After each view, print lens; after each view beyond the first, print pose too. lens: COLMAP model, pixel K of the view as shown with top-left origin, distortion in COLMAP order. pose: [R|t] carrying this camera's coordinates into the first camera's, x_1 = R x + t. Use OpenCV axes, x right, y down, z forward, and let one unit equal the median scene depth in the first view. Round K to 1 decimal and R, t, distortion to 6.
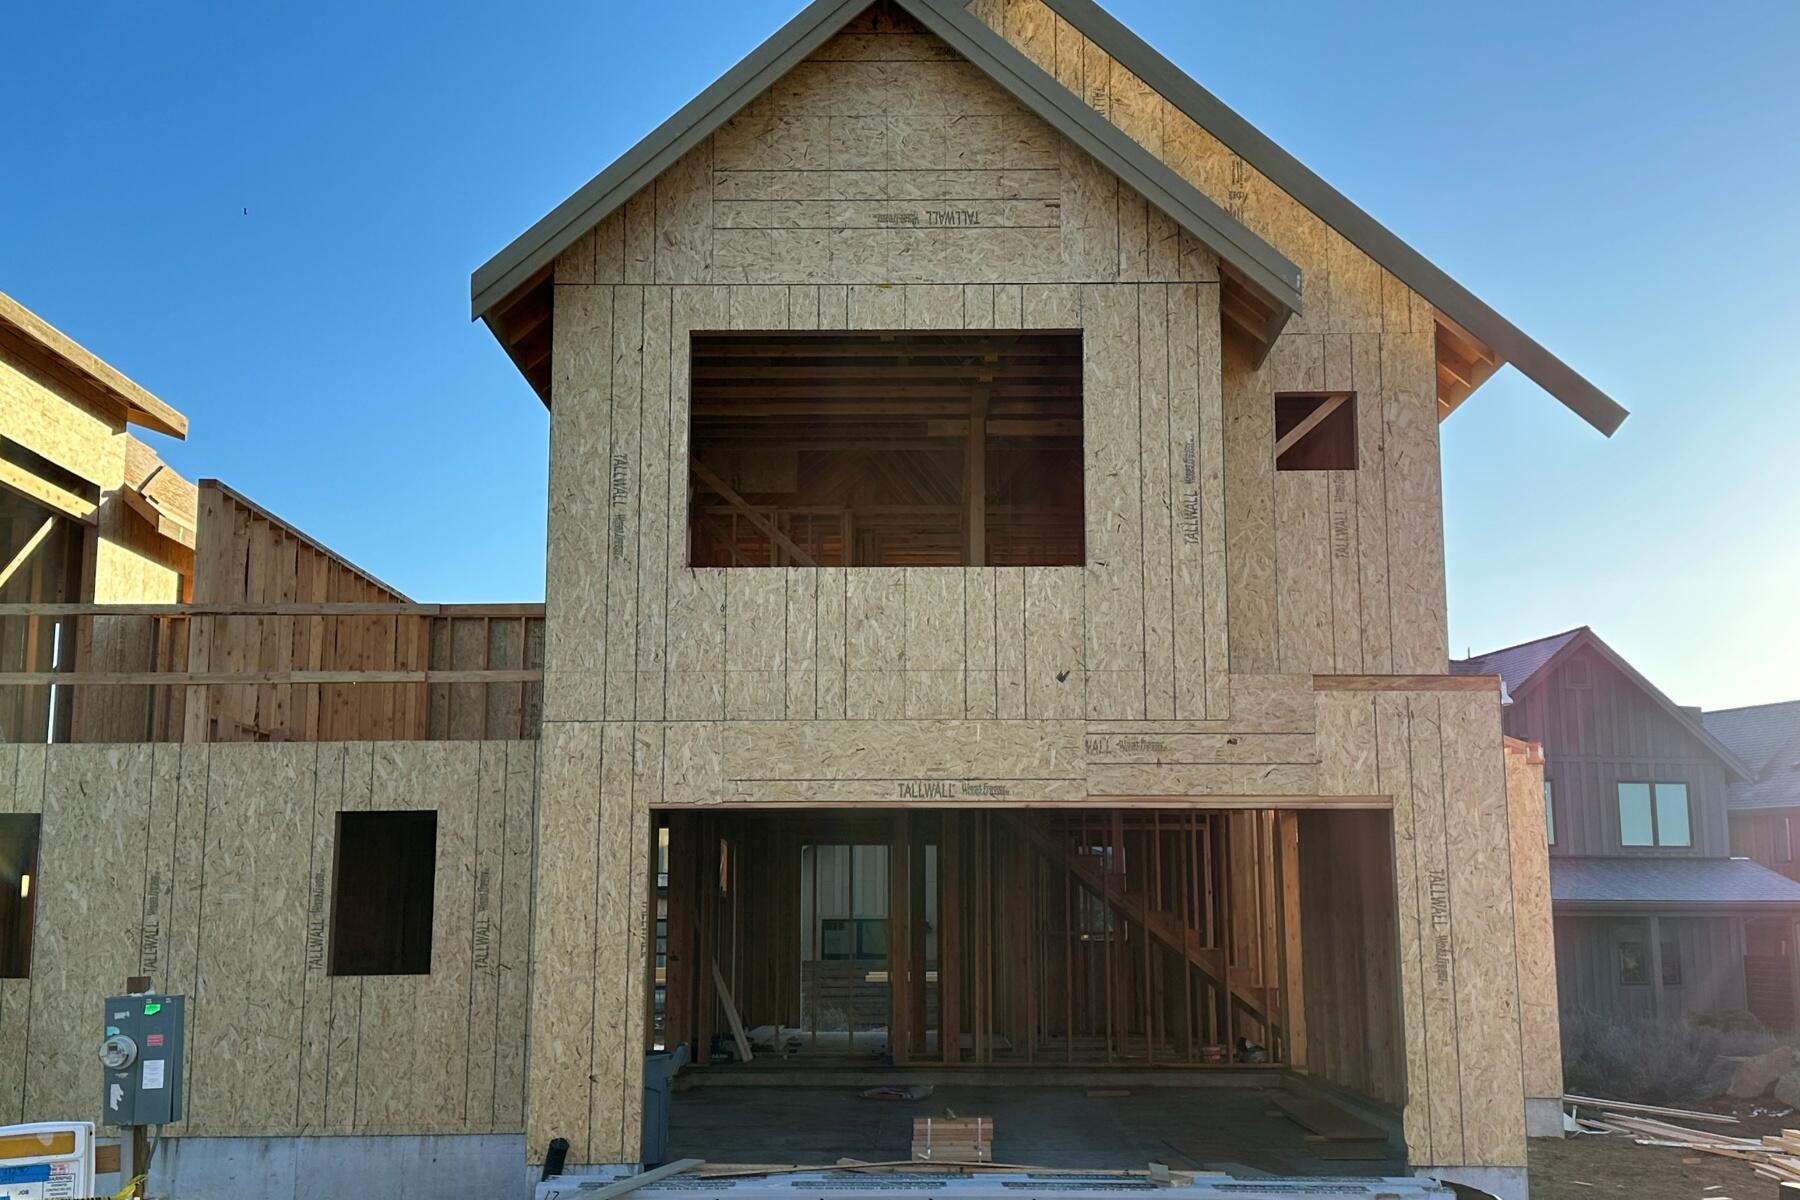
lens RADIAL K [[1975.6, 0, 899.3], [0, 1975.6, 592.1], [0, 0, 1]] dist [0.115700, 0.000000]
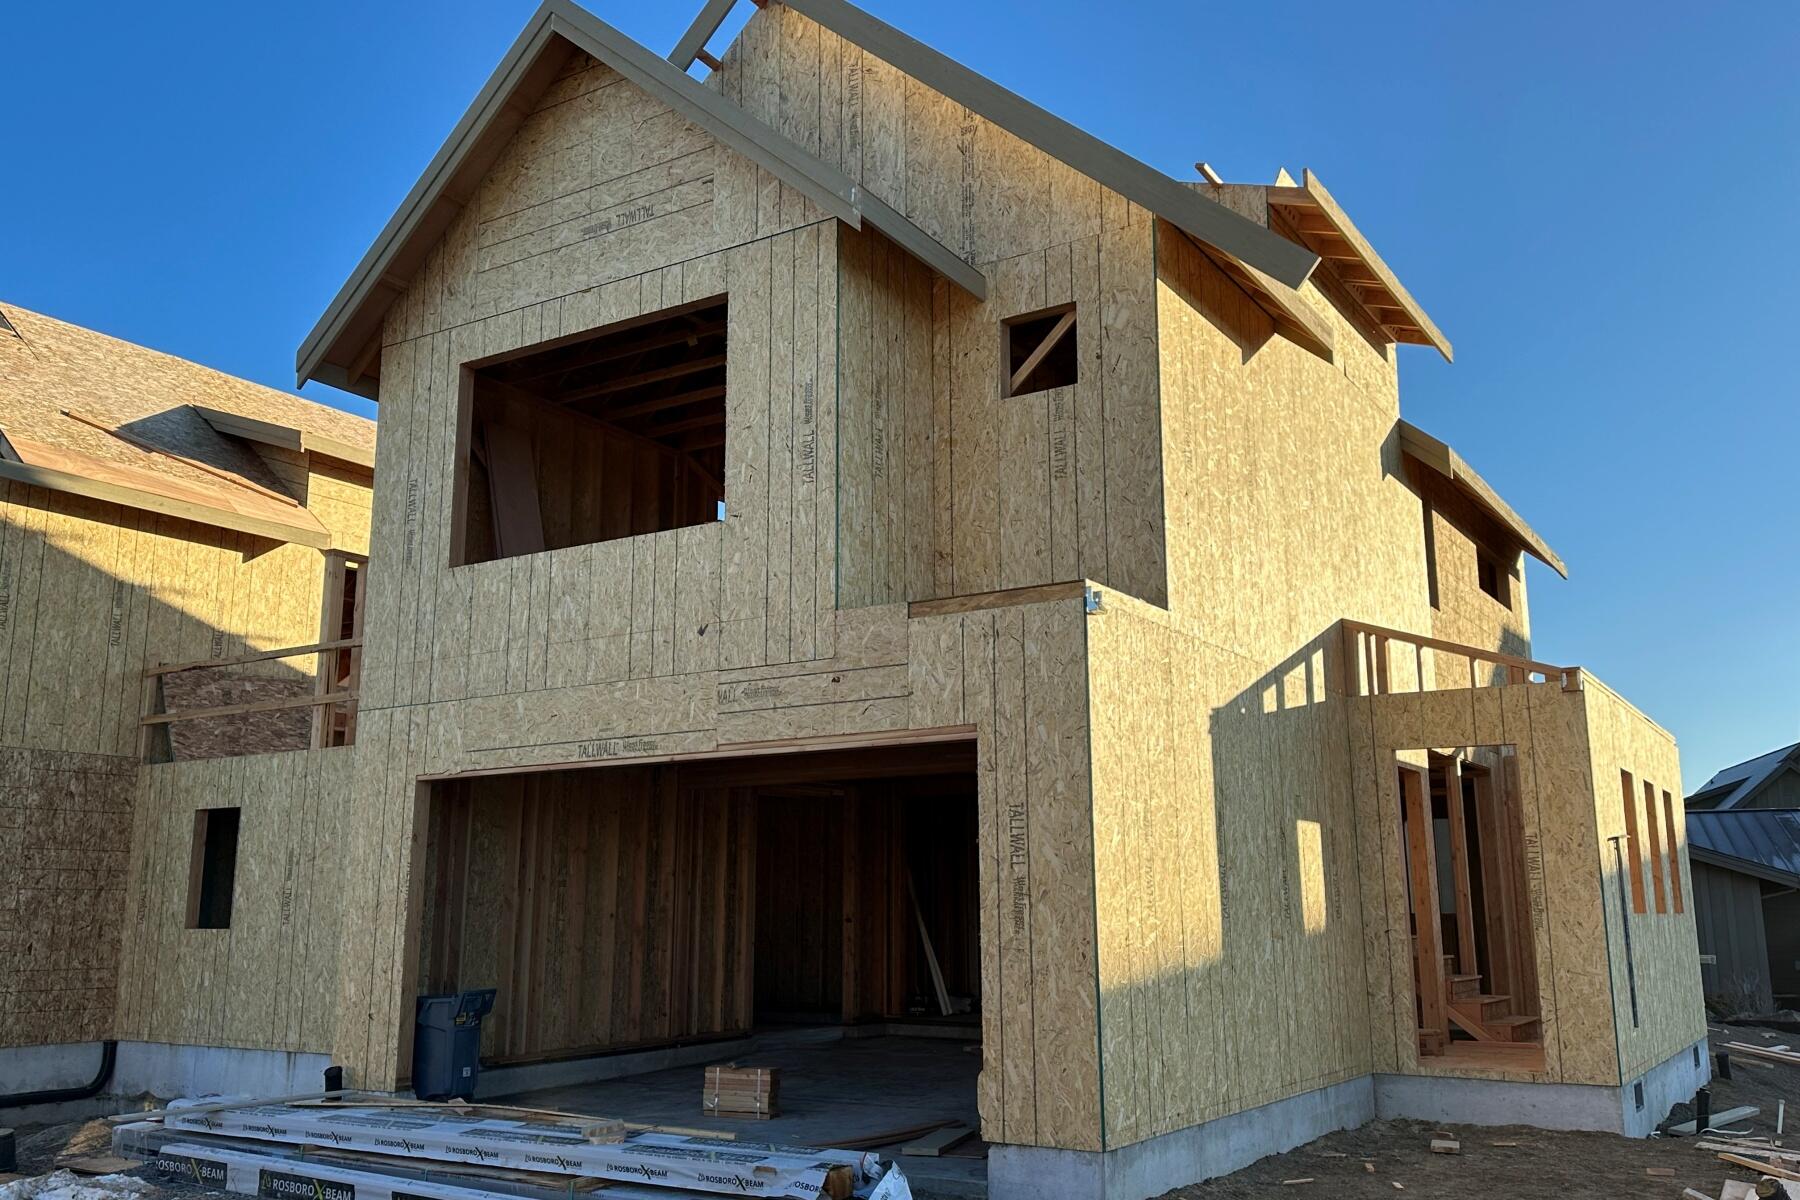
lens RADIAL K [[1522.2, 0, 902.3], [0, 1522.2, 592.1], [0, 0, 1]] dist [0.108880, -0.074614]
pose [[0.847499, -0.110572, -0.519152, 0.570578], [0.089318, 0.993823, -0.065860, 0.082818], [0.523228, 0.009446, 0.852140, 0.379594]]
